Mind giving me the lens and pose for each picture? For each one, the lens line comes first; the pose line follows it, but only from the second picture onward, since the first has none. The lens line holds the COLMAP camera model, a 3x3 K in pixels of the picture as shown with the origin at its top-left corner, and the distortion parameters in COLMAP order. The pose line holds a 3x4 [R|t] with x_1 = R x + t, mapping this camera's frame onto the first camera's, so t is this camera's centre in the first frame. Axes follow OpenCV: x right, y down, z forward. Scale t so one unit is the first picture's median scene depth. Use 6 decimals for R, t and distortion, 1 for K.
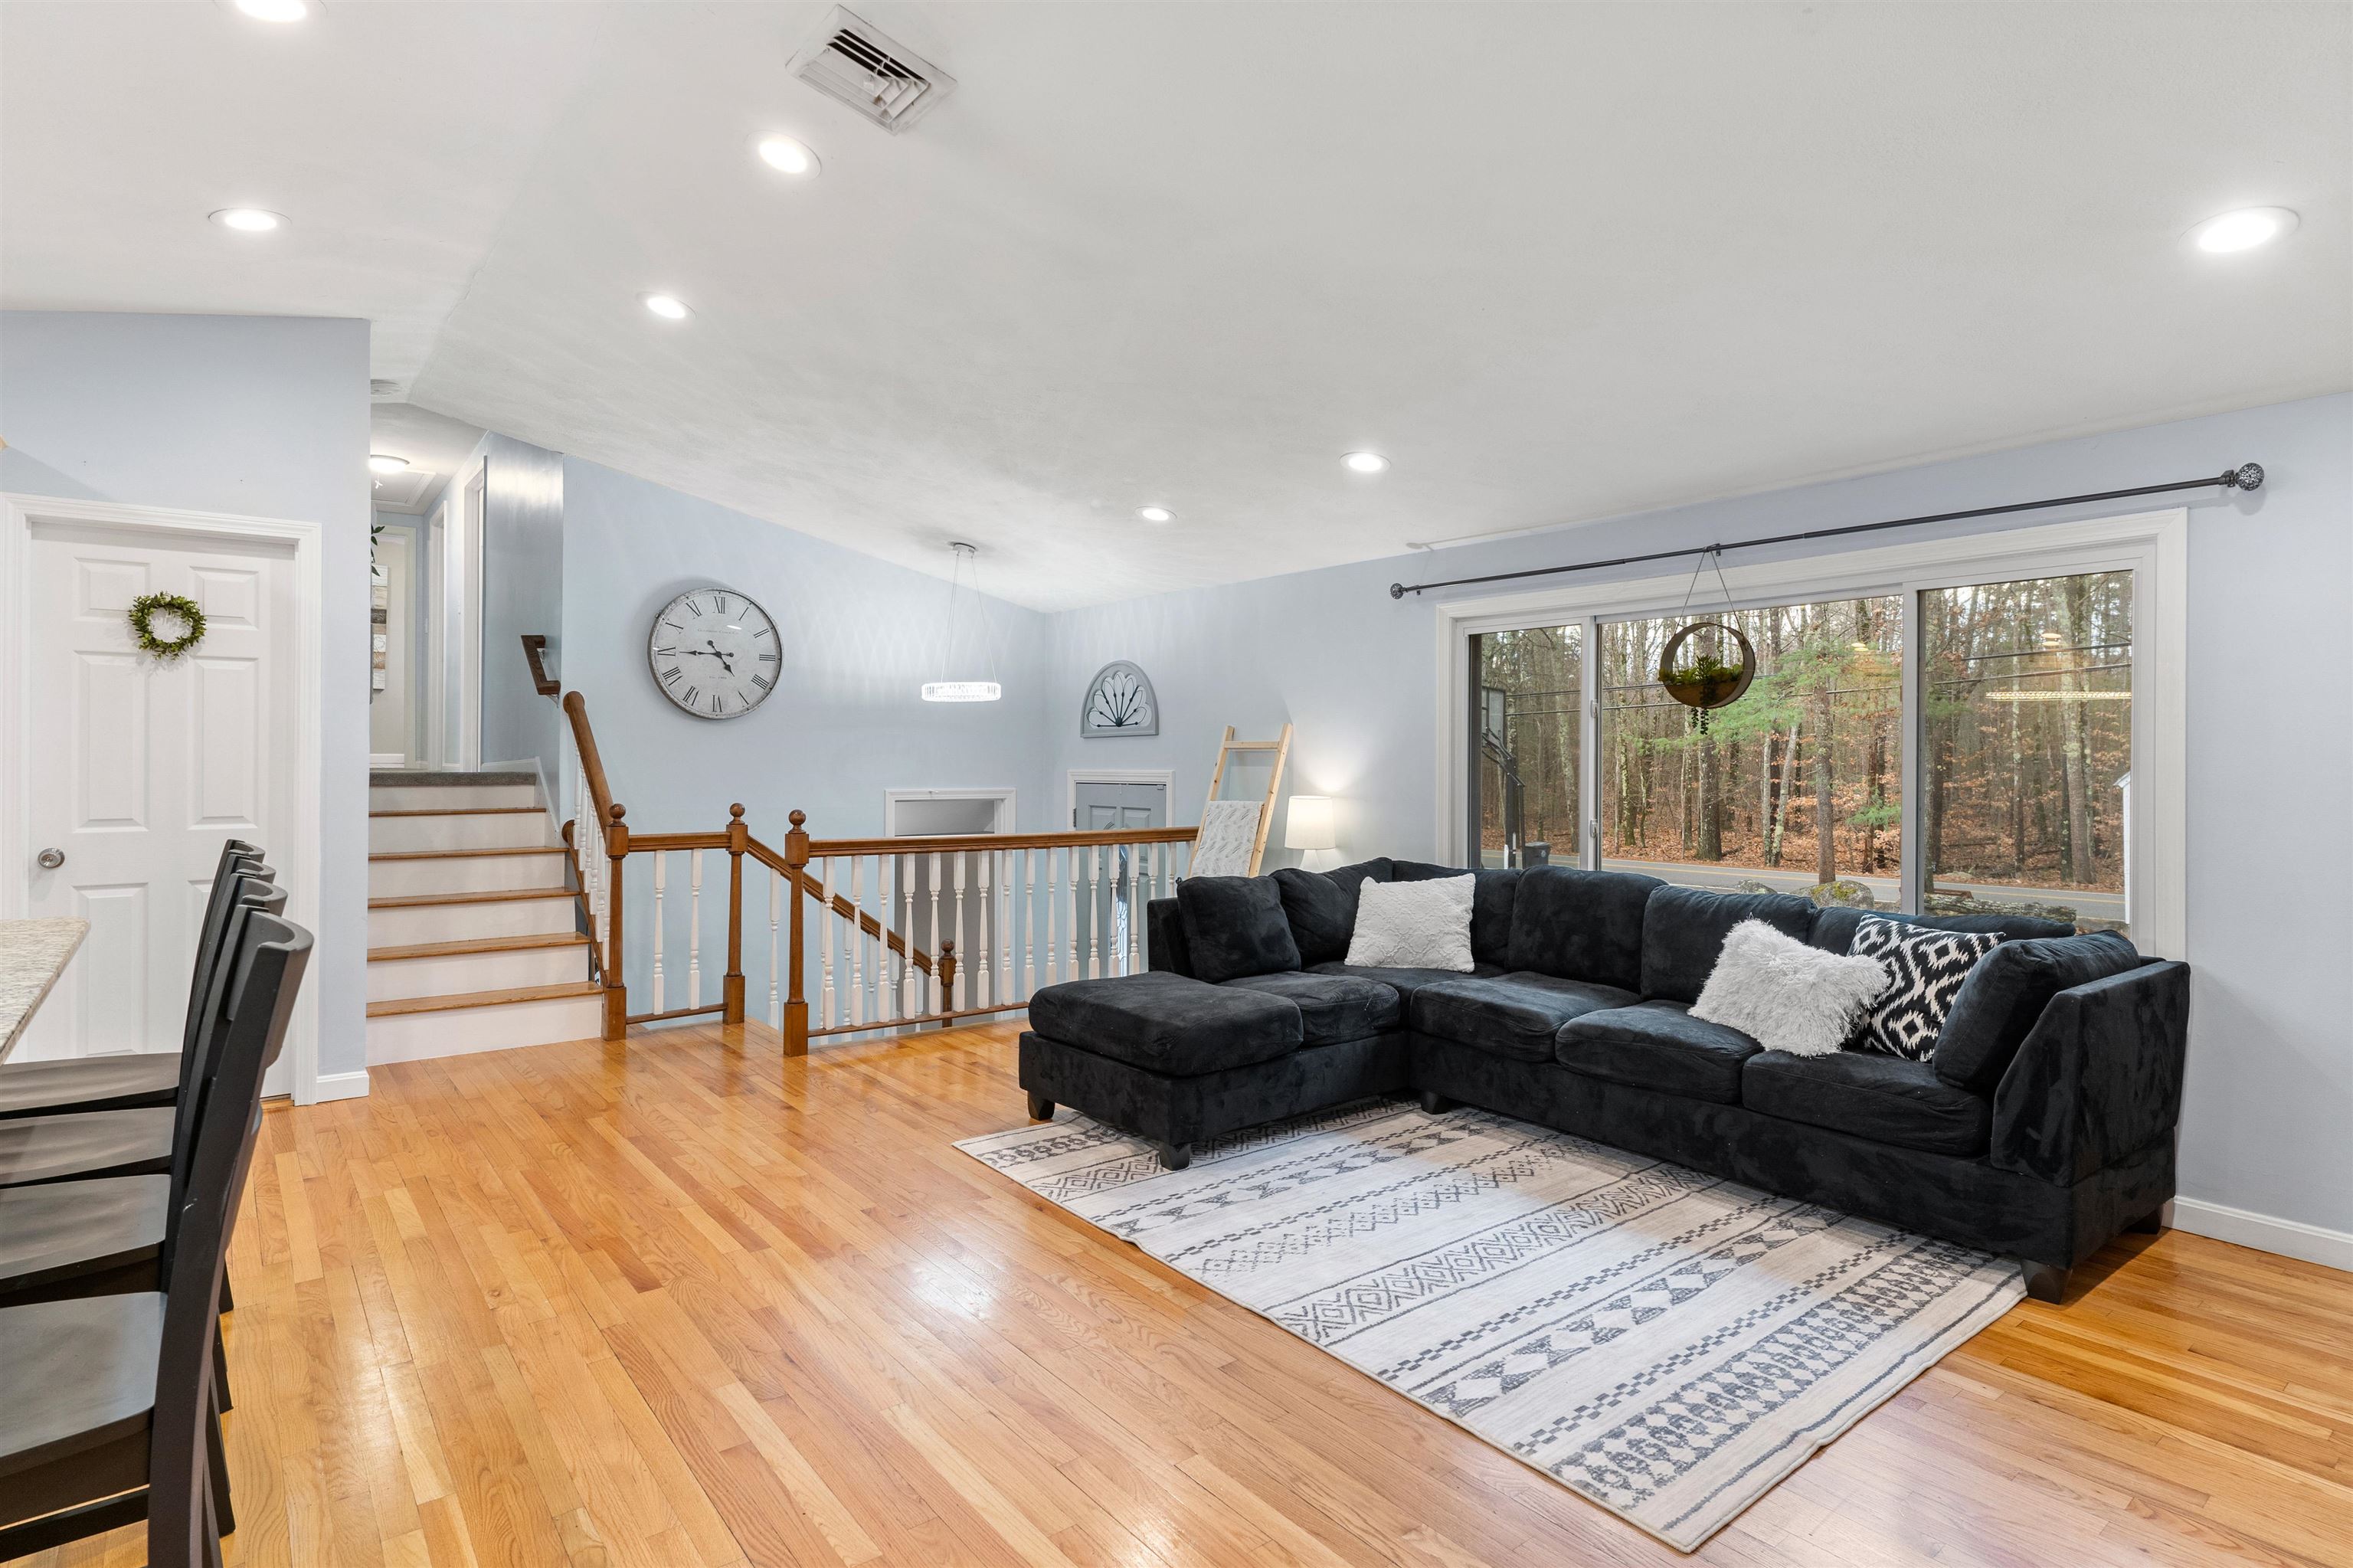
lens RADIAL K [[1185.8, 0, 1190.1], [0, 1185.8, 764.6], [0, 0, 1]] dist [0.003888, 0.000817]
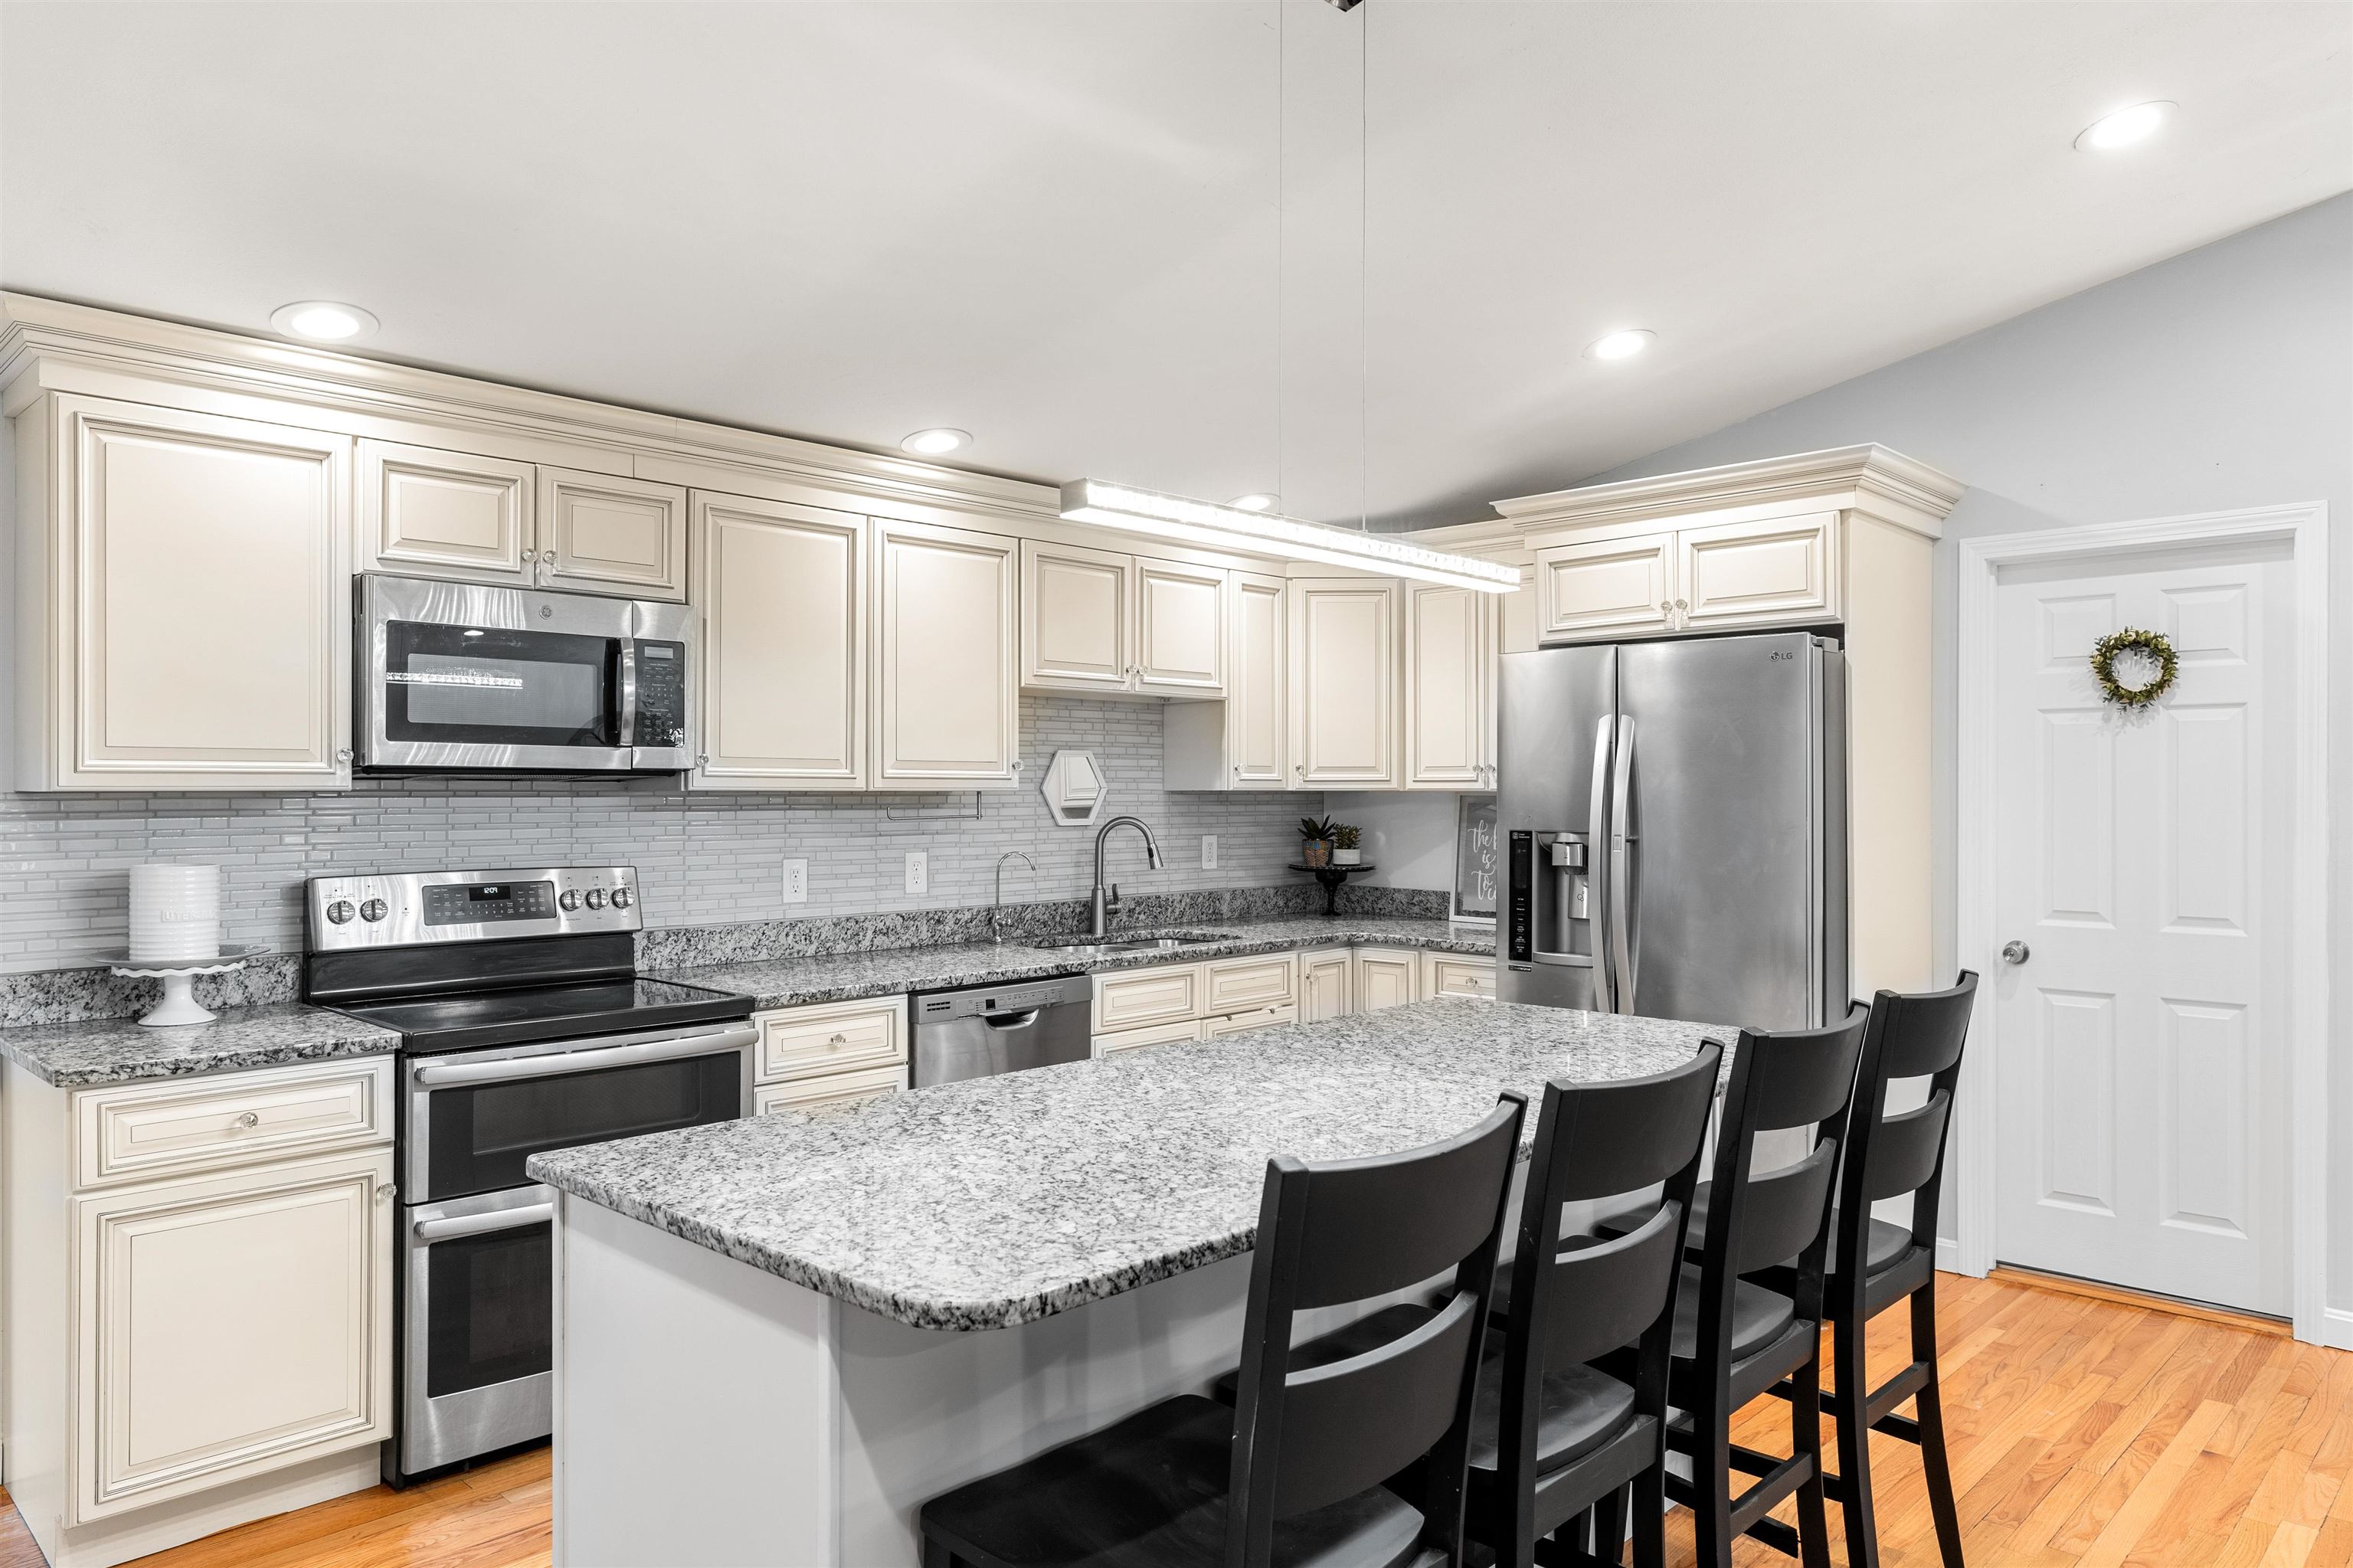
lens RADIAL K [[1568.7, 0, 1167.3], [0, 1568.7, 792.1], [0, 0, 1]] dist [0.009113, 0.001484]
pose [[0.131044, 0.001596, -0.991375, 0.090851], [-0.004898, 0.999988, 0.000963, -0.035783], [0.991364, 0.004730, 0.131050, 0.244494]]
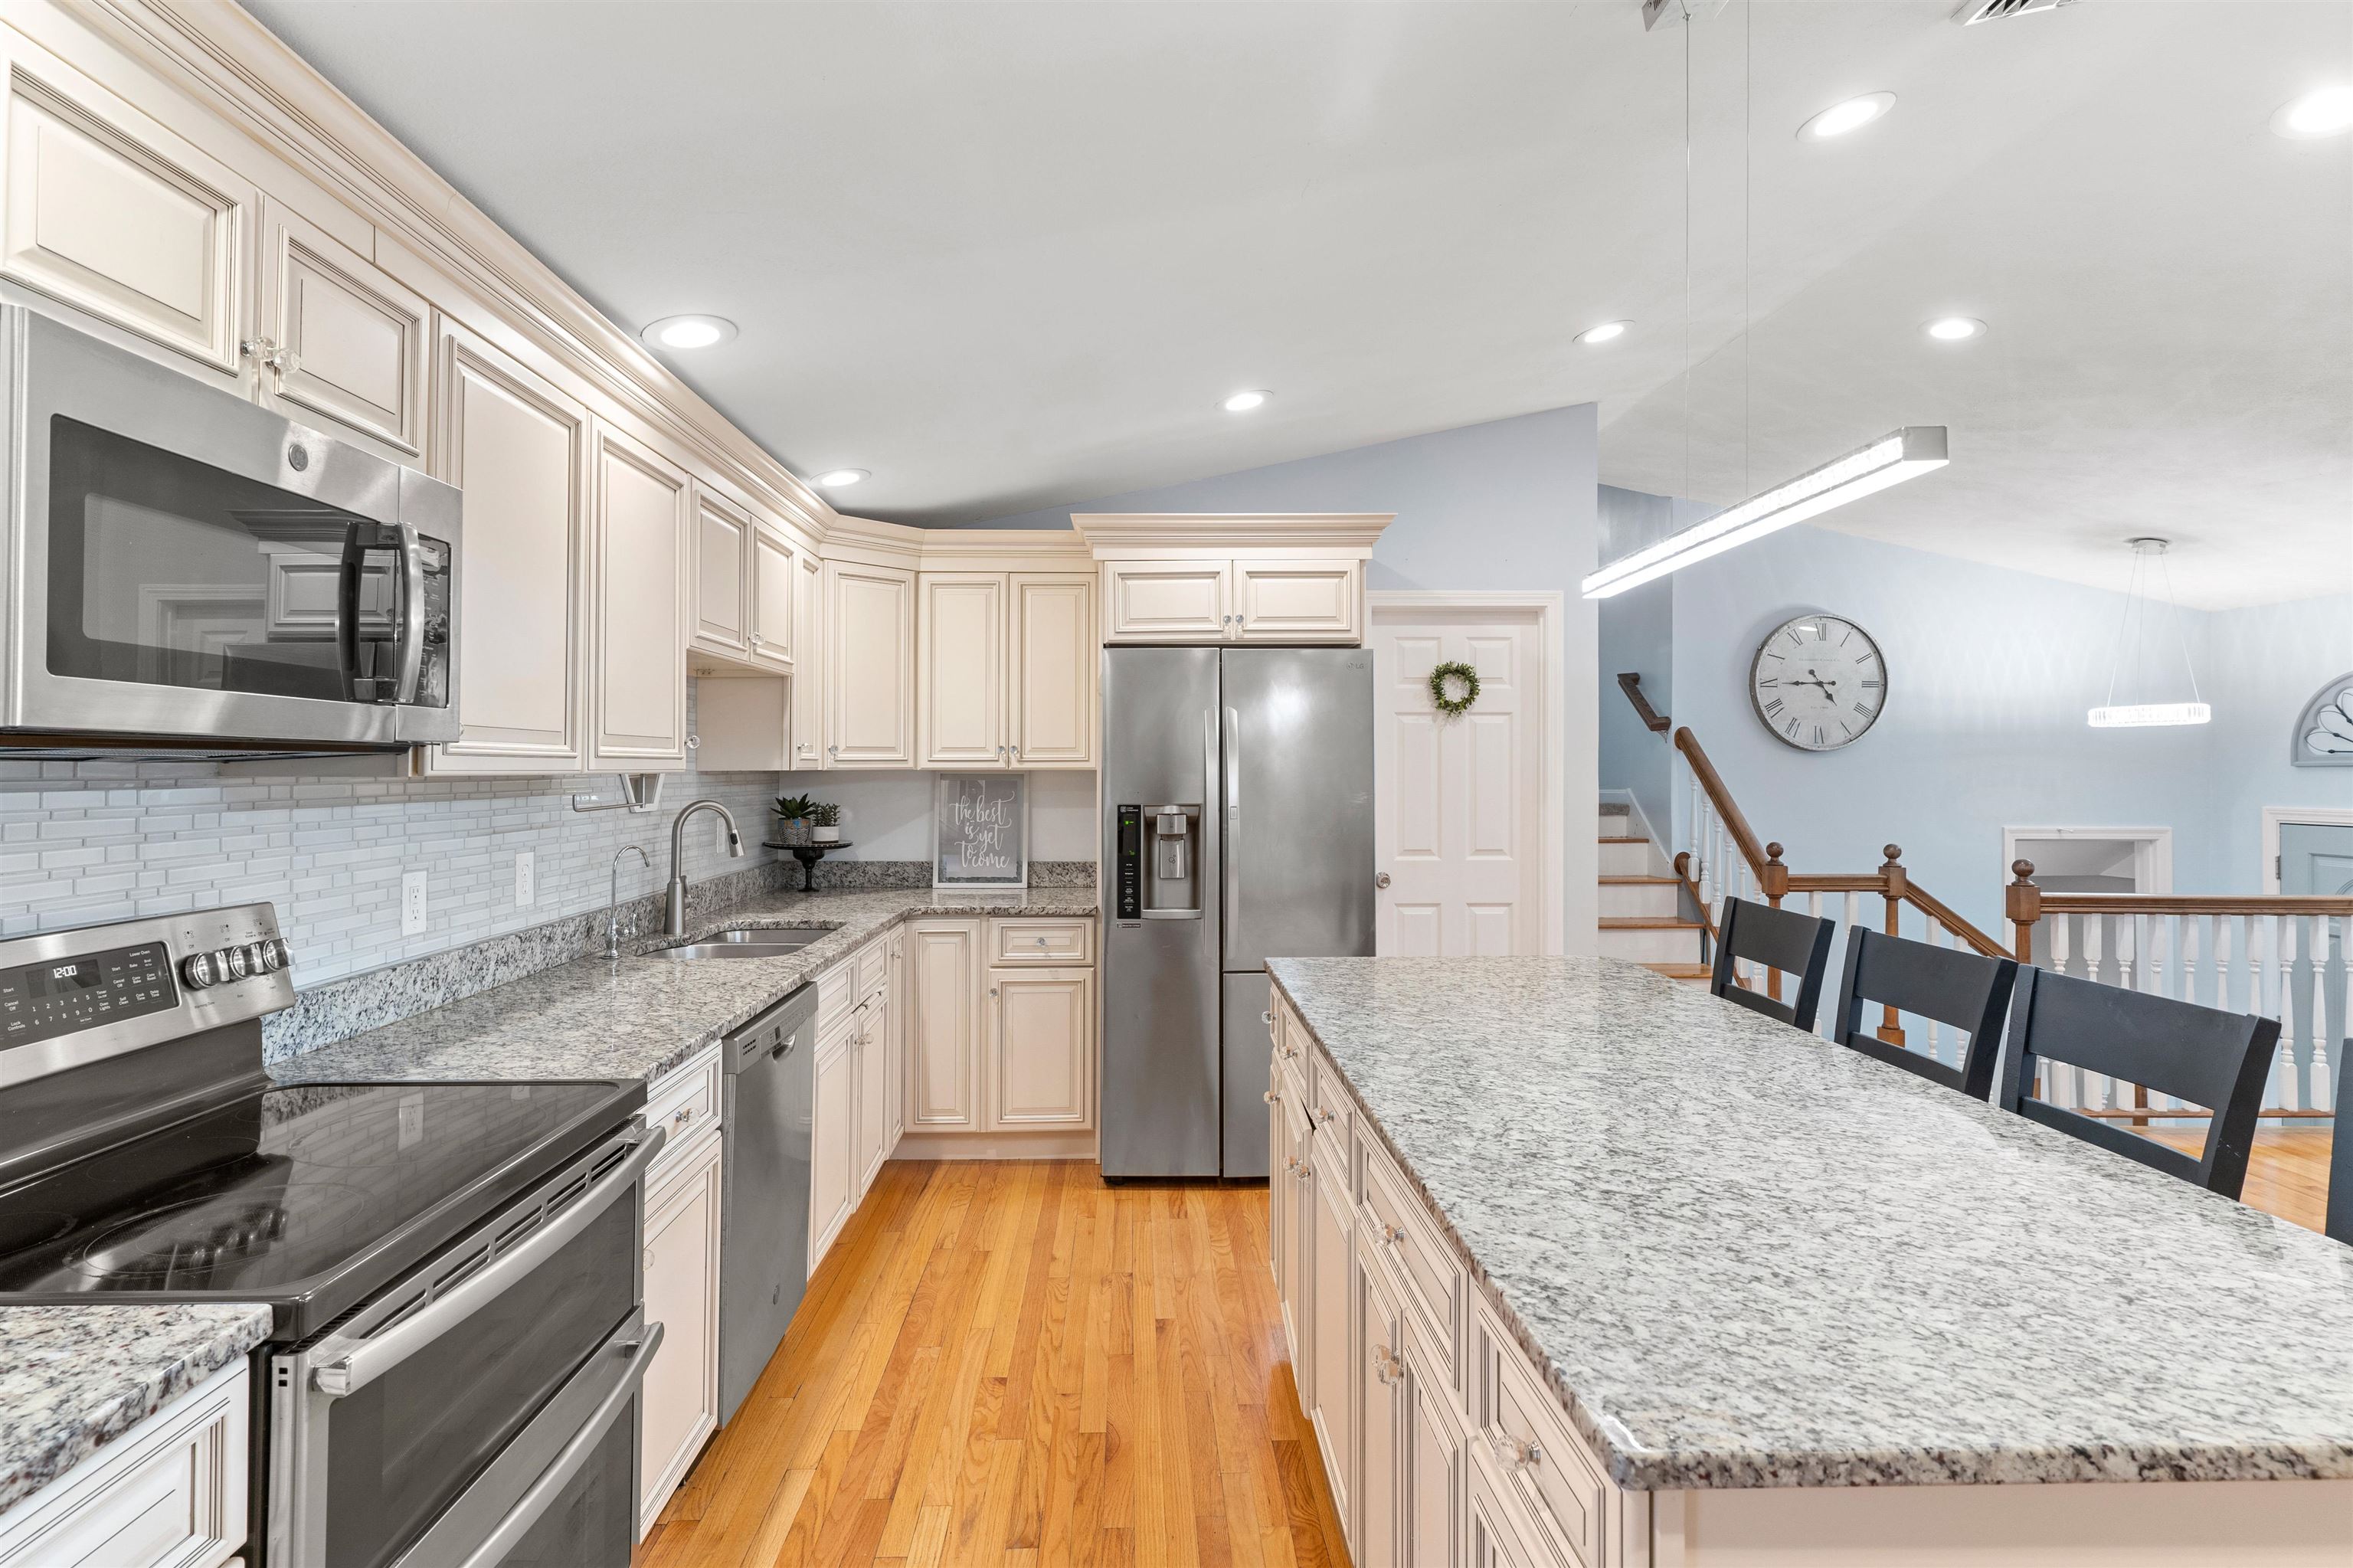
lens RADIAL K [[1185.8, 0, 1167.1], [0, 1185.8, 752.5], [0, 0, 1]] dist [0.003888, 0.000817]
pose [[0.802650, -0.007646, -0.596401, -0.403393], [-0.000964, 0.999900, -0.014116, -0.037455], [0.596449, 0.011905, 0.802563, -0.130783]]
